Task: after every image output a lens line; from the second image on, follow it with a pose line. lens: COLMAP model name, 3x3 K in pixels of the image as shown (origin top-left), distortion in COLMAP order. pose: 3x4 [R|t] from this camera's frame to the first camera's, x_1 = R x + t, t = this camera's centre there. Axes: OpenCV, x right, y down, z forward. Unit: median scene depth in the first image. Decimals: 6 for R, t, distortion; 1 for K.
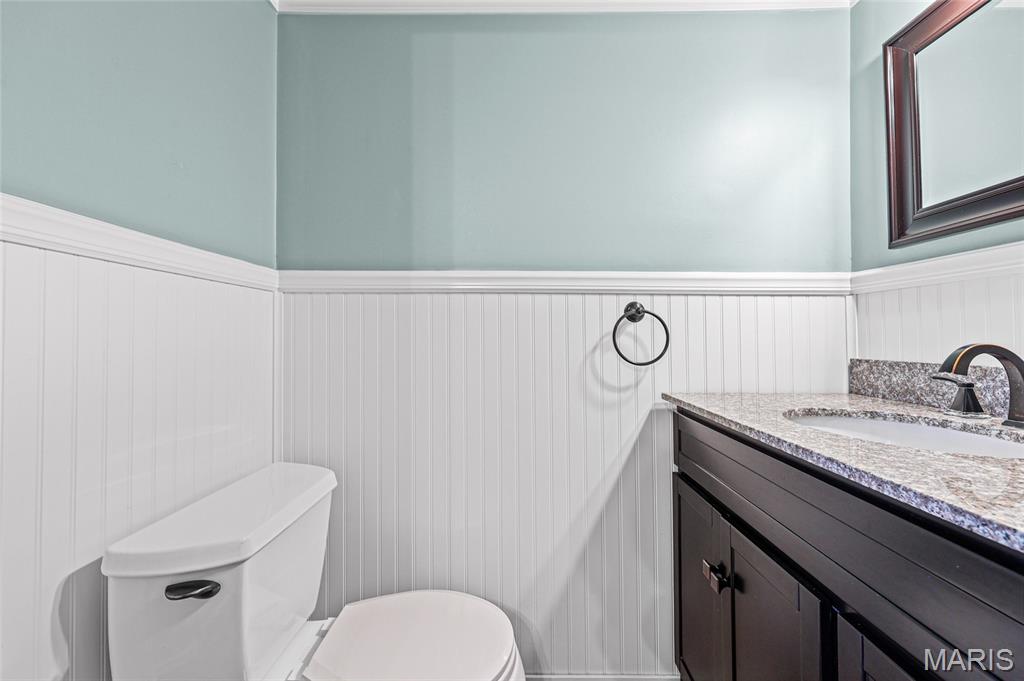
lens RADIAL K [[424.2, 0, 513.6], [0, 424.2, 324.9], [0, 0, 1]] dist [-0.001870, -0.000382]
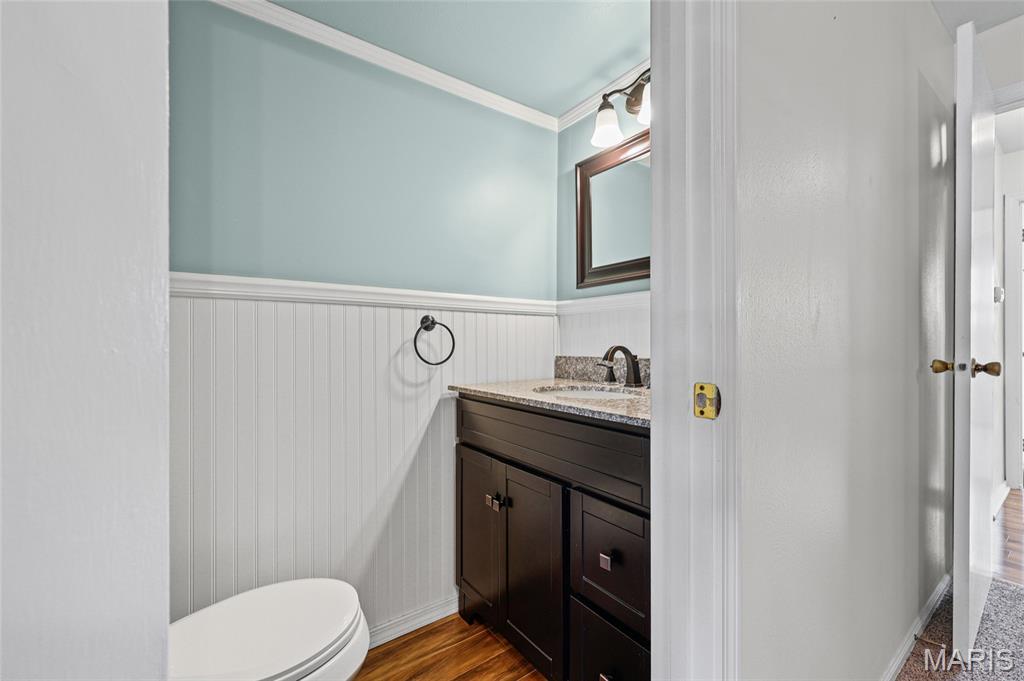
lens RADIAL K [[416.1, 0, 513.4], [0, 416.1, 338.6], [0, 0, 1]] dist [0.000391, 0.000057]
pose [[0.805636, 0.000371, 0.592411, -0.266910], [-0.011397, 0.999824, 0.014874, -0.006319], [-0.592301, -0.018735, 0.805499, -0.164392]]
